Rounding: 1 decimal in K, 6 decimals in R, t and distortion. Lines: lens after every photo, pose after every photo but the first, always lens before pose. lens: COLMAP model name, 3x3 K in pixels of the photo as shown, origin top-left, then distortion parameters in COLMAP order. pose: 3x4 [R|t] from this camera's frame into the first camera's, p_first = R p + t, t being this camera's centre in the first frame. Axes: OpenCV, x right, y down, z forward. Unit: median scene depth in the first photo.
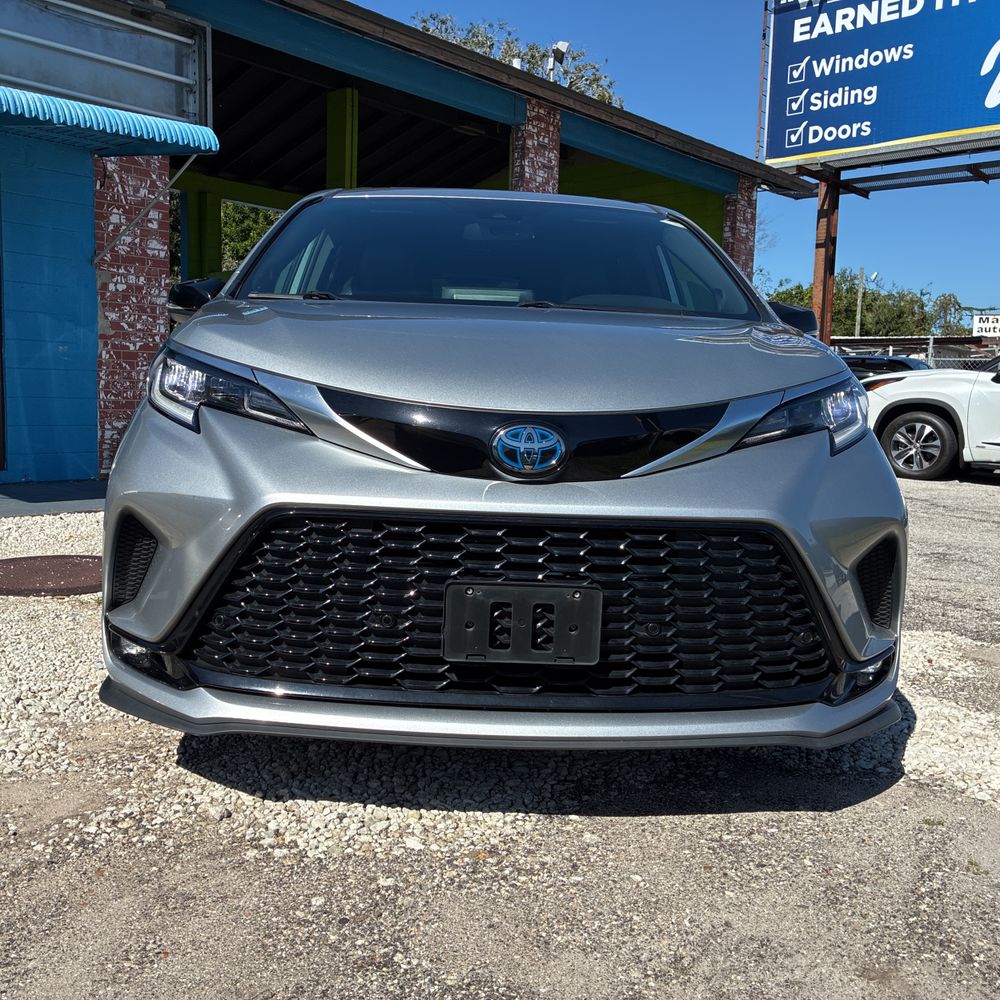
lens RADIAL K [[1014.4, 0, 495.3], [0, 1014.4, 498.6], [0, 0, 1]] dist [0.018995, 0.000000]
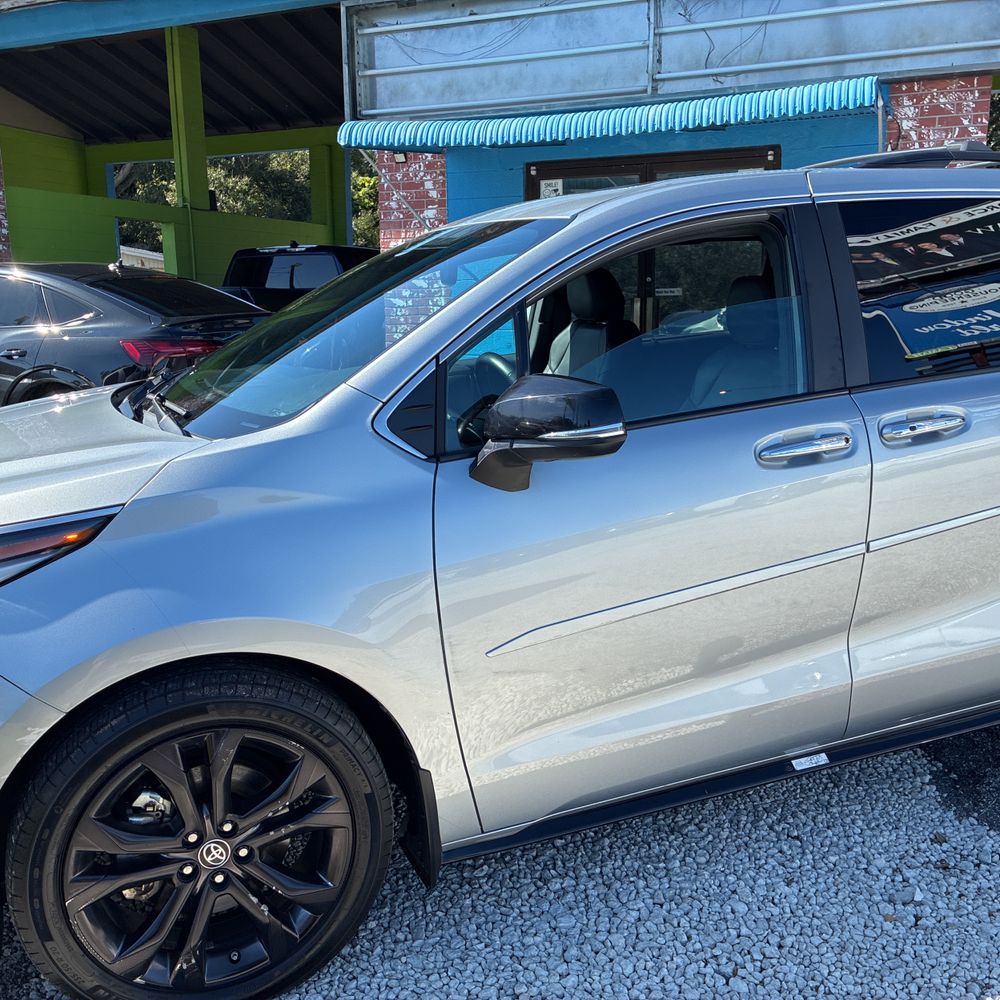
lens RADIAL K [[1014.4, 0, 493.6], [0, 1014.4, 498.5], [0, 0, 1]] dist [0.018995, 0.000000]
pose [[0.334597, 0.151341, -0.930129, 0.264510], [-0.080122, 0.988015, 0.131937, -0.065238], [0.938949, 0.030379, 0.342712, 0.259103]]
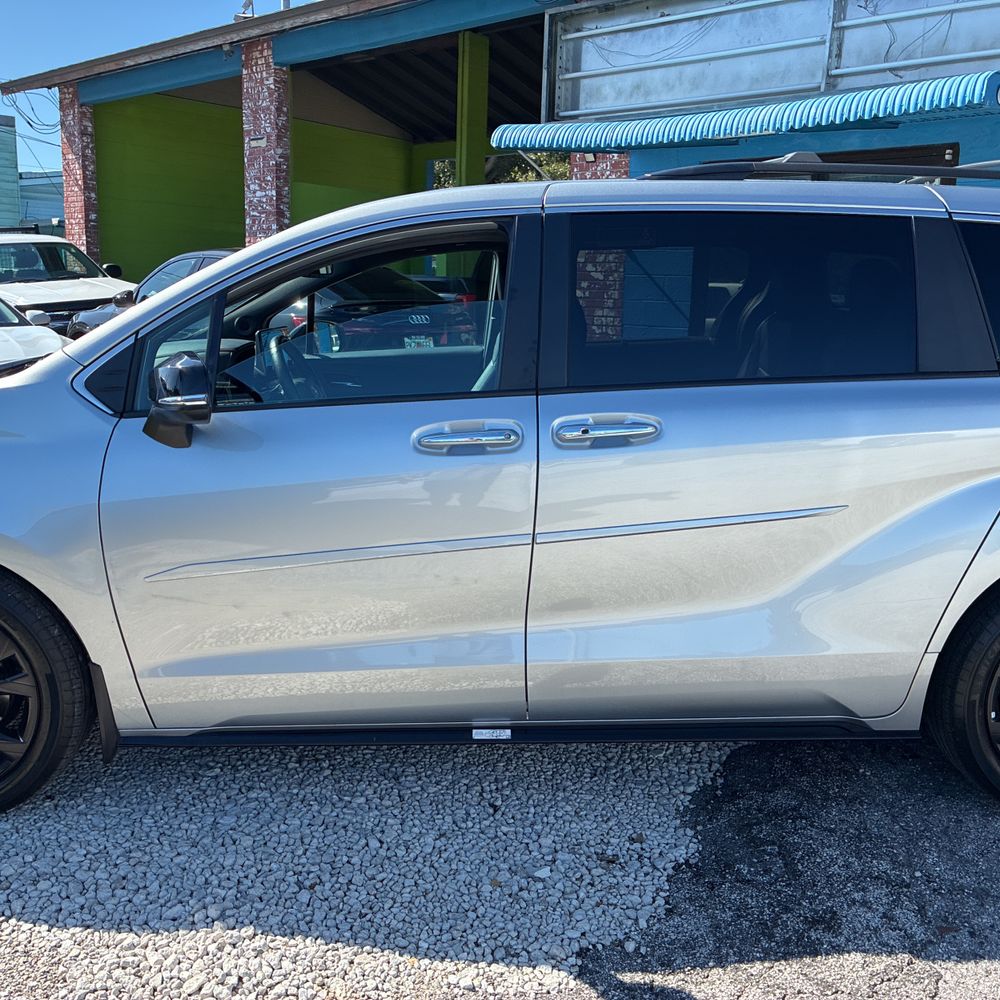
lens RADIAL K [[1014.4, 0, 497.6], [0, 1014.4, 495.5], [0, 0, 1]] dist [0.018995, 0.000000]
pose [[-0.012387, 0.172284, -0.984969, 0.317194], [-0.138547, 0.975248, 0.172326, -0.081225], [0.990278, 0.138599, 0.011789, 0.401099]]
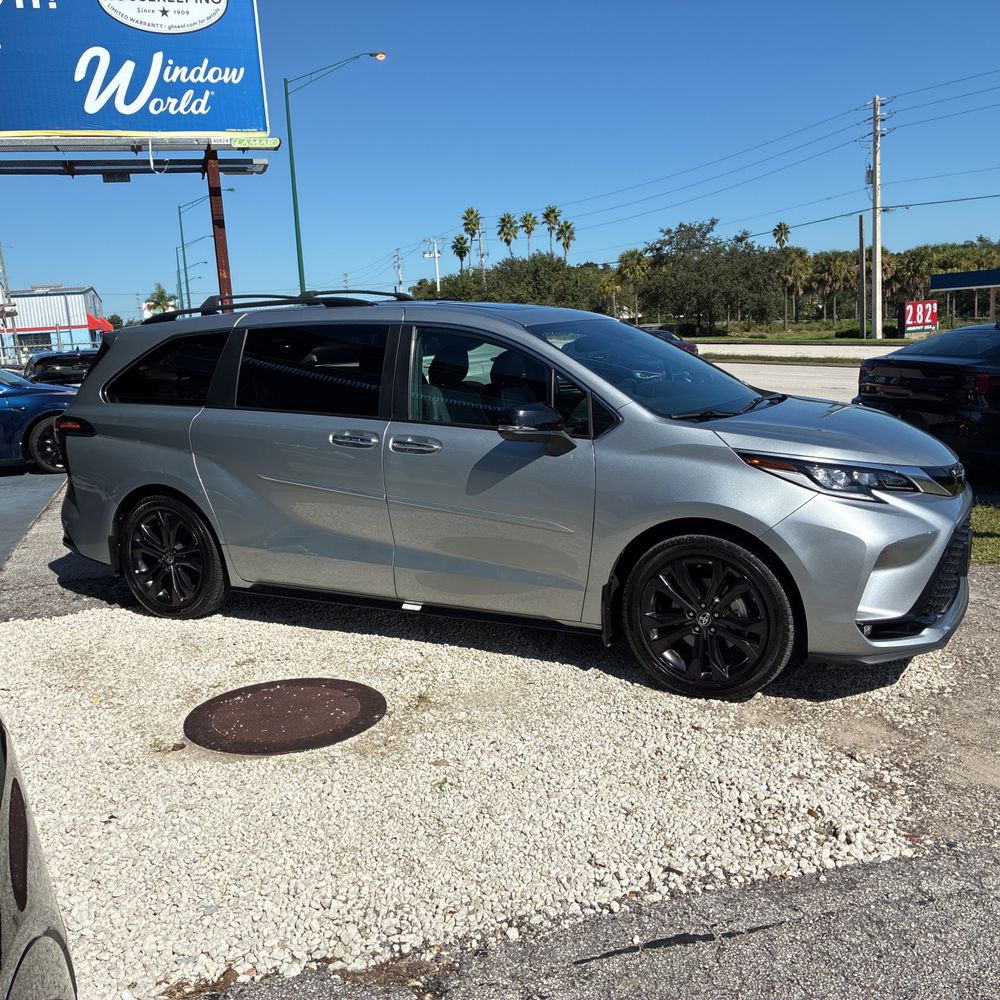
lens RADIAL K [[1014.4, 0, 505.9], [0, 1014.4, 500.1], [0, 0, 1]] dist [0.018995, 0.000000]
pose [[0.494622, -0.207418, 0.843995, -0.444644], [0.165334, 0.975827, 0.142923, -0.091100], [-0.853237, 0.068848, 0.516958, 0.127074]]
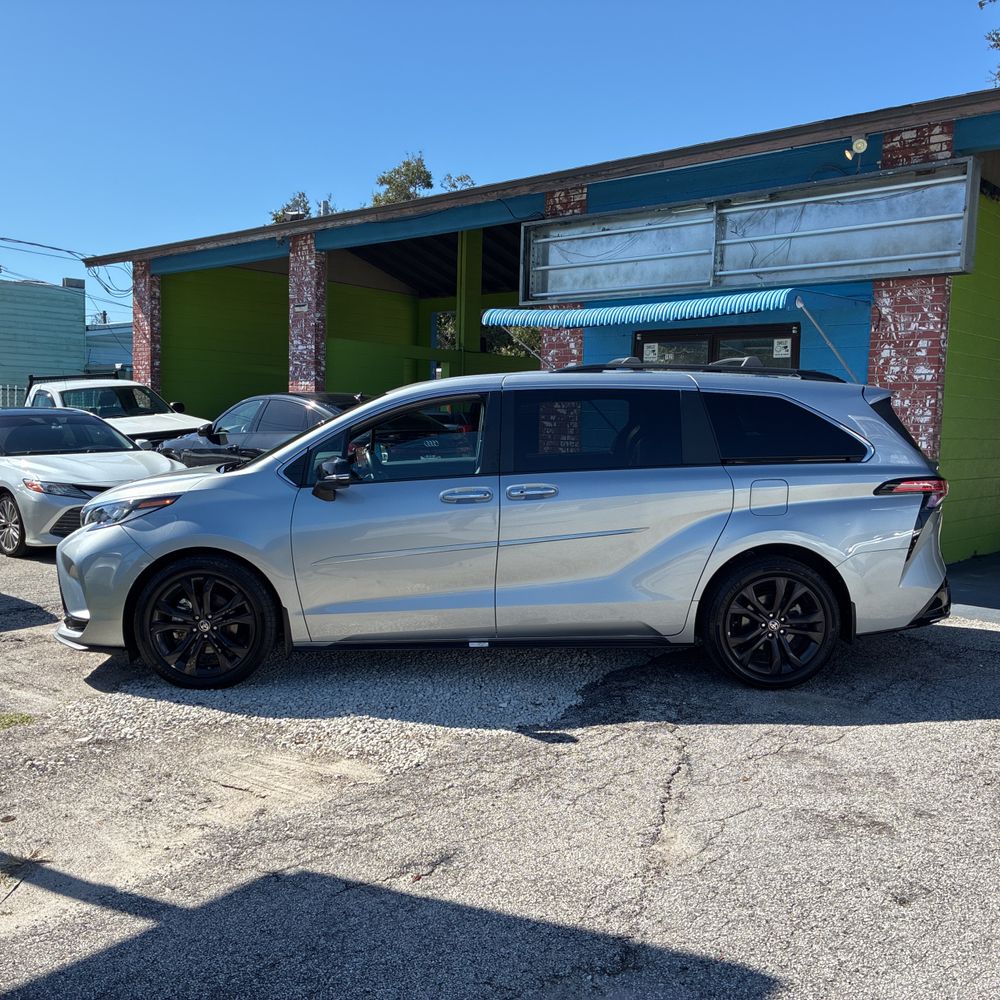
lens RADIAL K [[1014.4, 0, 505.9], [0, 1014.4, 512.6], [0, 0, 1]] dist [0.018995, 0.000000]
pose [[-0.002712, 0.066360, -0.997792, 0.576333], [-0.132315, 0.988999, 0.066135, -0.079771], [0.991204, 0.132202, 0.006098, 0.412482]]
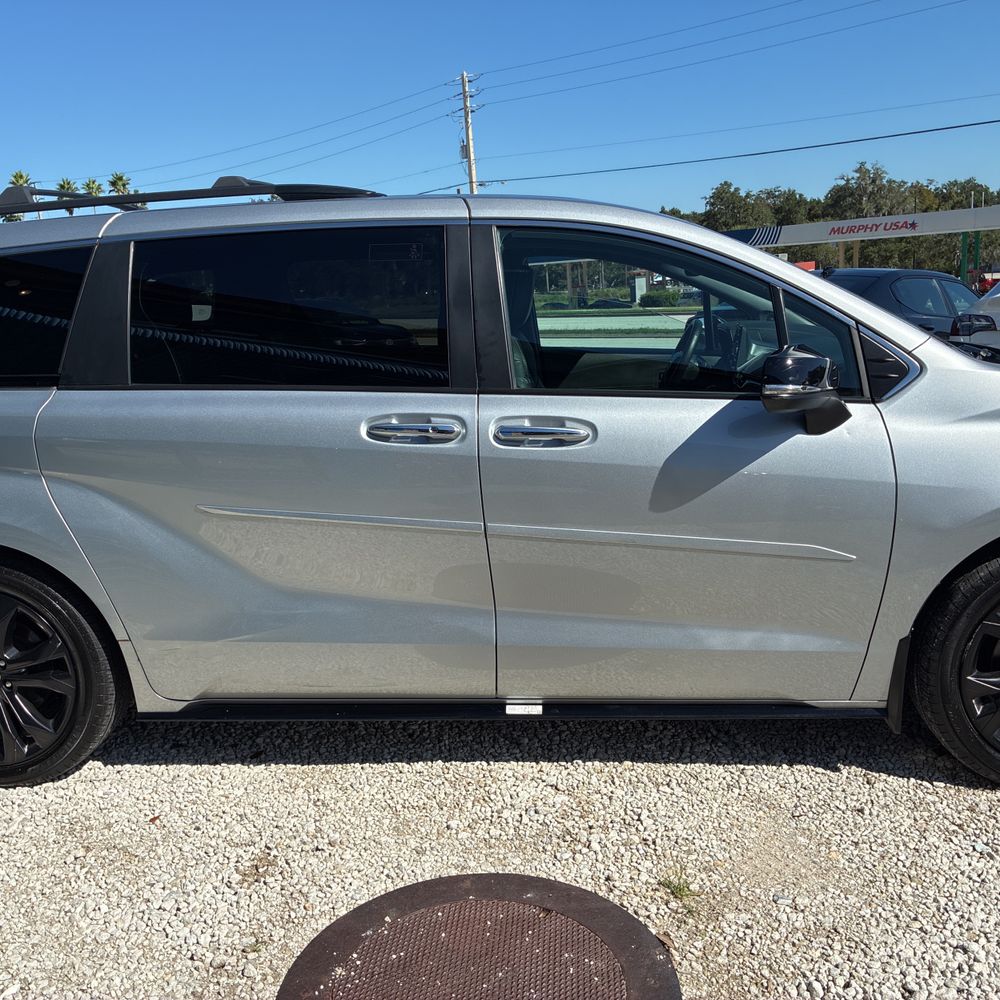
lens RADIAL K [[1014.4, 0, 493.5], [0, 1014.4, 503.6], [0, 0, 1]] dist [0.018995, 0.000000]
pose [[0.122058, -0.255734, 0.959011, -0.335058], [0.175726, 0.956539, 0.232709, -0.101495], [-0.976843, 0.140119, 0.161692, 0.358182]]
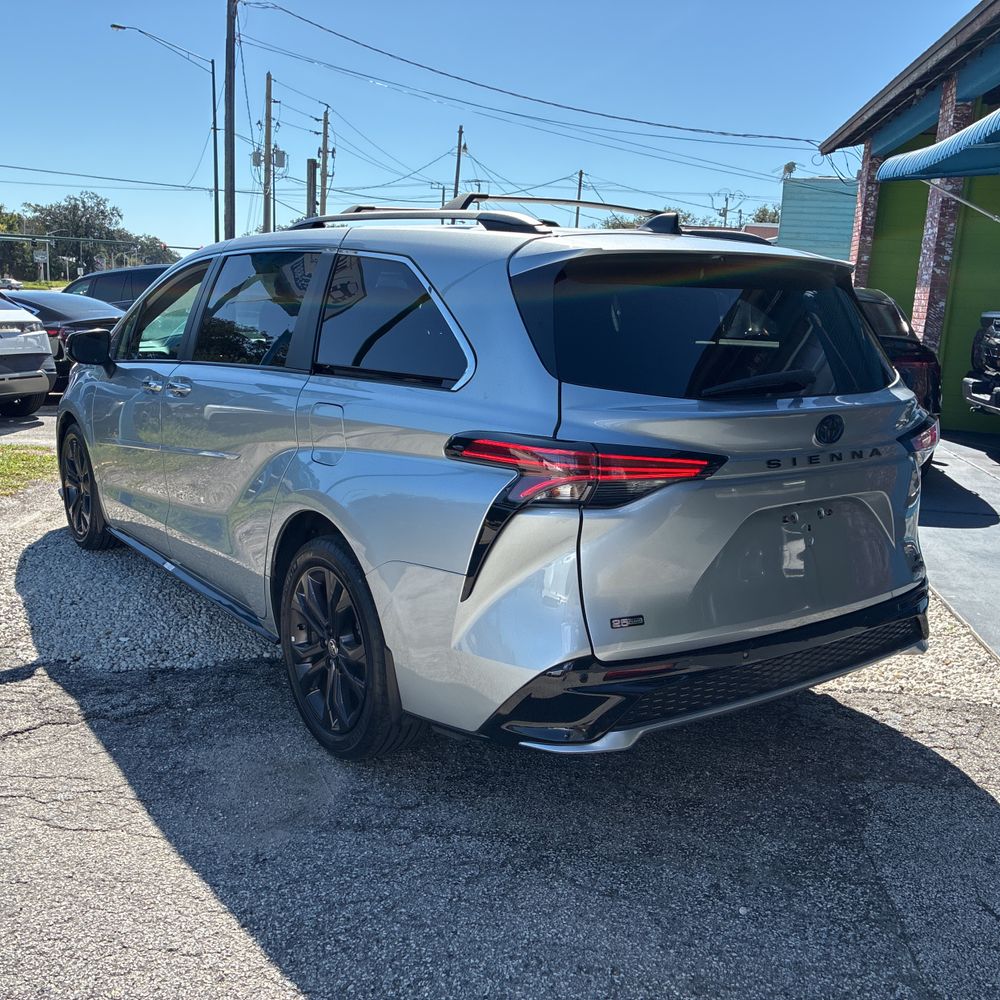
lens RADIAL K [[1014.4, 0, 496.6], [0, 1014.4, 500.0], [0, 0, 1]] dist [0.018995, 0.000000]
pose [[-0.833072, 0.046717, -0.551189, 0.197557], [-0.130838, 0.951513, 0.278396, -0.141865], [0.537469, 0.304040, -0.786567, 0.808759]]
